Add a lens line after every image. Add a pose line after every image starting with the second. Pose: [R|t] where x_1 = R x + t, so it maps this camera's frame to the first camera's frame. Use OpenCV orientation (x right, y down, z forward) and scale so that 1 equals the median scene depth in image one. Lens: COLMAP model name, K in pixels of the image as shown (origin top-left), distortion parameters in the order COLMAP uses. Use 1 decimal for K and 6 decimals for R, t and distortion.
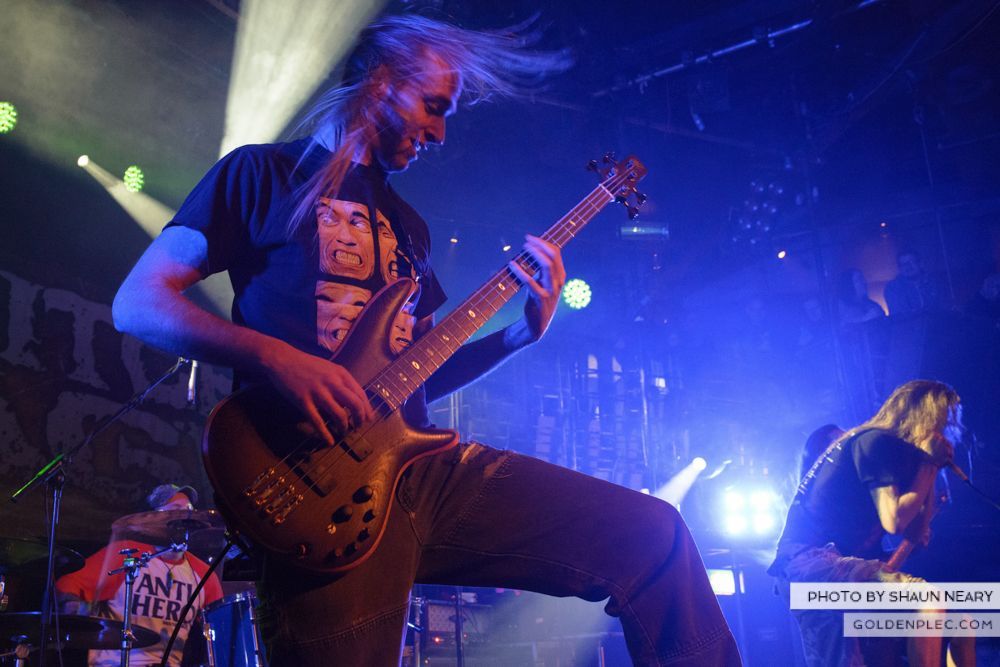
lens RADIAL K [[914.6, 0, 499.6], [0, 914.6, 335.2], [0, 0, 1]] dist [-0.008383, 0.000000]
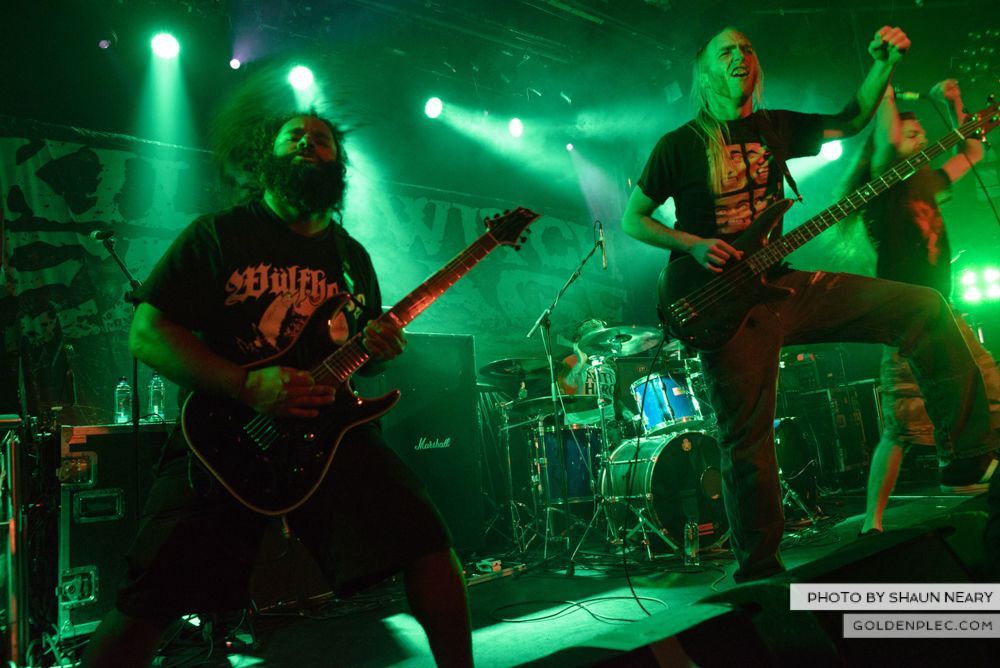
lens RADIAL K [[808.1, 0, 501.2], [0, 808.1, 331.7], [0, 0, 1]] dist [0.011520, 0.013847]
pose [[0.954372, -0.127309, -0.270121, -0.109227], [0.178923, 0.968005, 0.175932, -0.086829], [0.239081, -0.216235, 0.946616, -0.378550]]
